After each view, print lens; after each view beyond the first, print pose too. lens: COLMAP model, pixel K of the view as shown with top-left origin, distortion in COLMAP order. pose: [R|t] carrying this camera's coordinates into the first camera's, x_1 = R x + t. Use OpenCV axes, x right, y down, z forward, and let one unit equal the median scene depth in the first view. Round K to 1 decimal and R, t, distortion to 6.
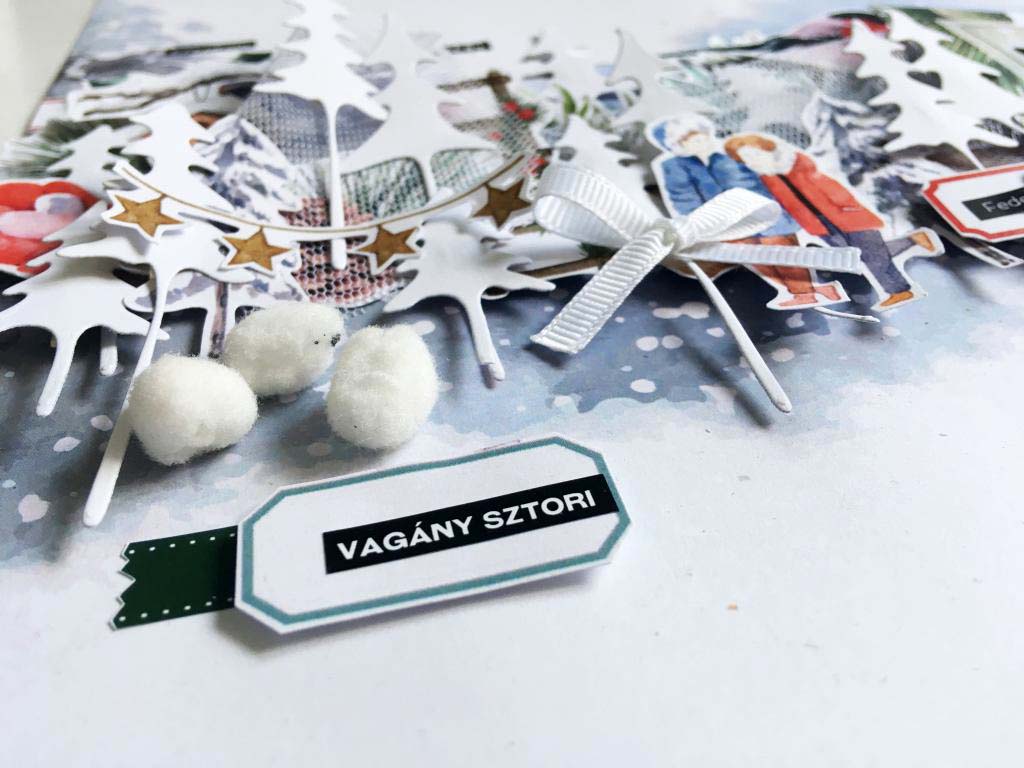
lens RADIAL K [[905.4, 0, 512.0], [0, 905.4, 384.0], [0, 0, 1]] dist [0.097395, -0.210988]
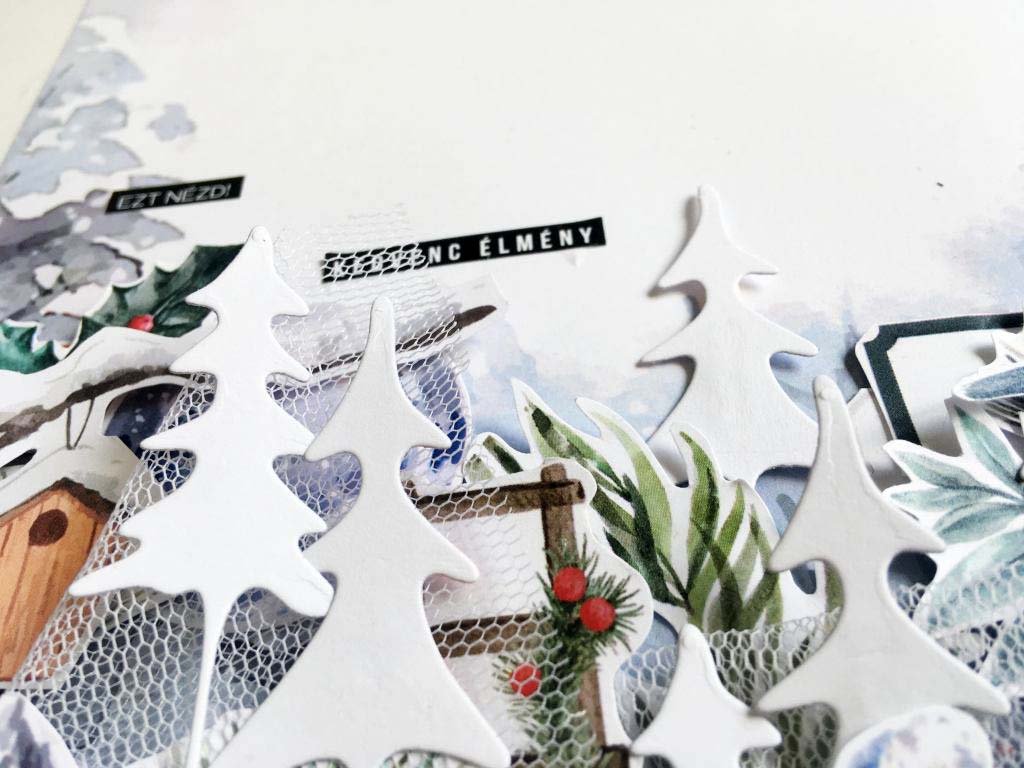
lens RADIAL K [[905.4, 0, 512.0], [0, 905.4, 384.0], [0, 0, 1]] dist [0.097395, -0.210988]
pose [[0.973137, 0.096630, -0.208967, 0.072695], [-0.039174, 0.963917, 0.263304, -0.633703], [0.226870, -0.248044, 0.941809, 0.632059]]
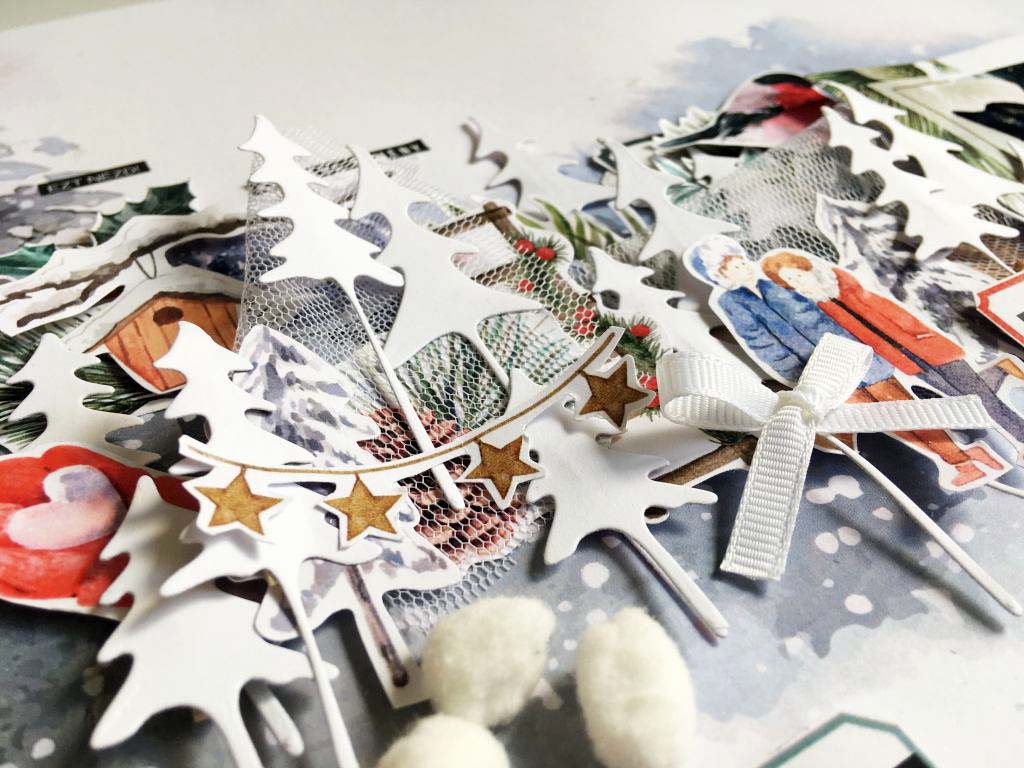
lens RADIAL K [[905.4, 0, 512.0], [0, 905.4, 384.0], [0, 0, 1]] dist [0.097395, -0.210988]
pose [[0.954937, -0.167078, 0.245317, -0.303803], [0.157502, 0.985797, 0.058295, -0.258929], [-0.251573, -0.017030, 0.967689, 0.136641]]
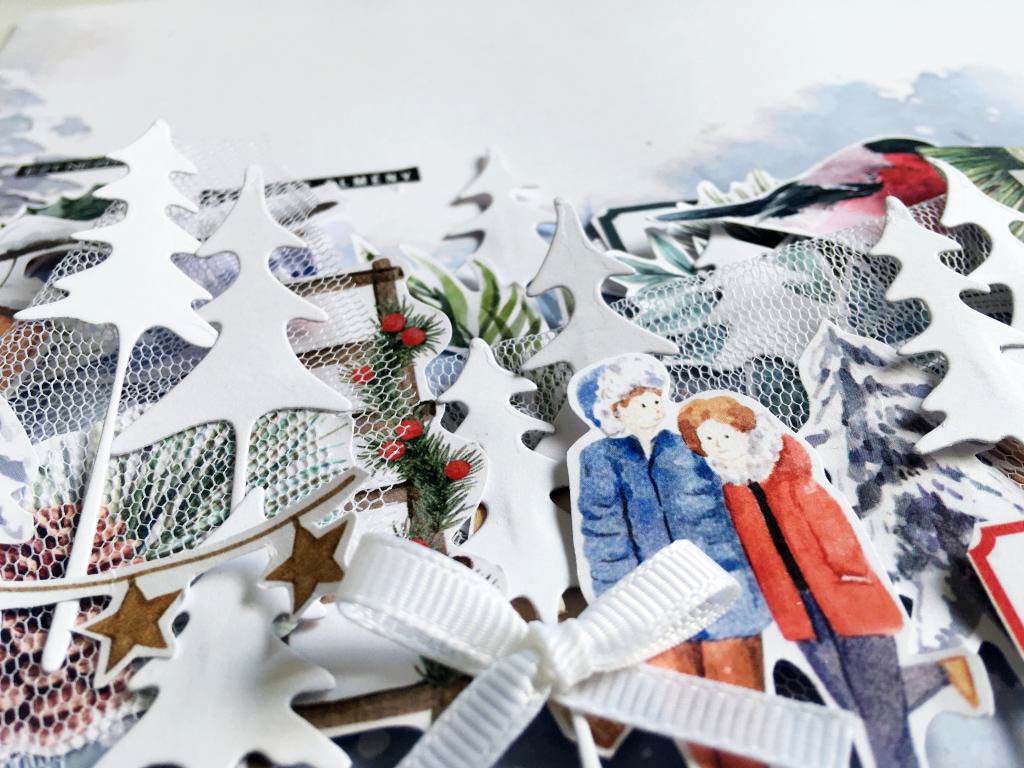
lens RADIAL K [[905.4, 0, 512.0], [0, 905.4, 384.0], [0, 0, 1]] dist [0.097395, -0.210988]
pose [[0.997862, 0.032521, -0.056696, 0.156187], [-0.030480, 0.998868, 0.036510, -0.331596], [0.057820, -0.034704, 0.997724, 0.334870]]
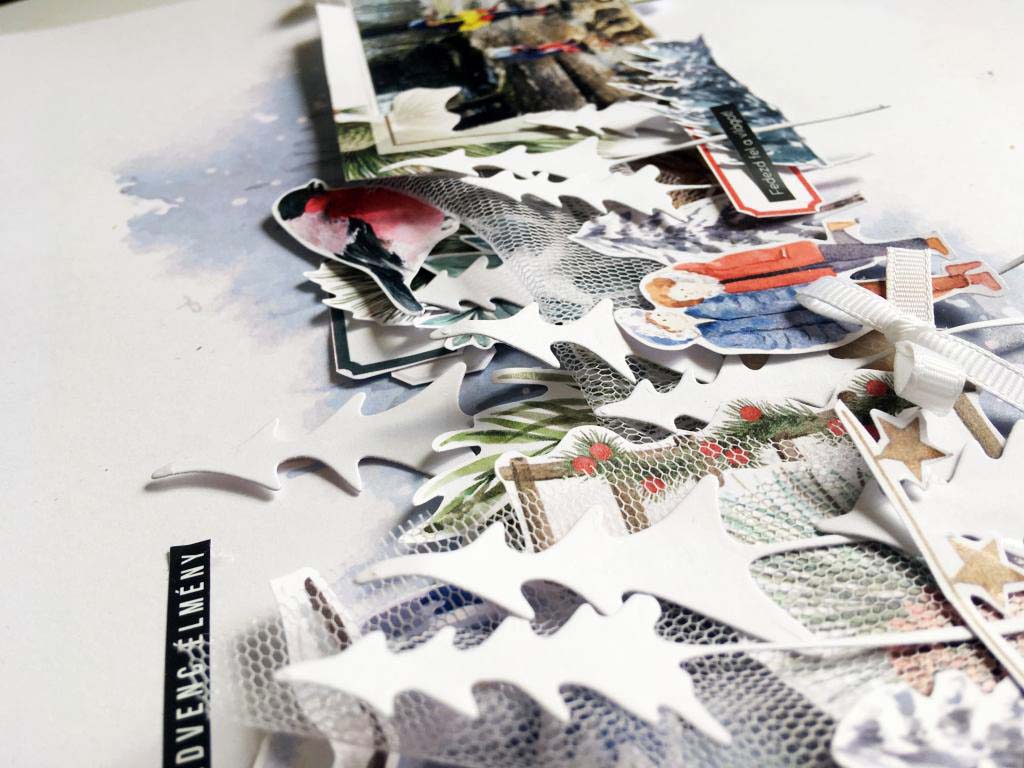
lens RADIAL K [[892.0, 0, 524.9], [0, 892.0, 384.6], [0, 0, 1]] dist [0.005293, 0.000103]
pose [[-0.005349, -0.633388, 0.773816, -0.591607], [0.671286, 0.571278, 0.472246, -0.822710], [-0.741179, 0.521978, 0.422129, 0.819955]]
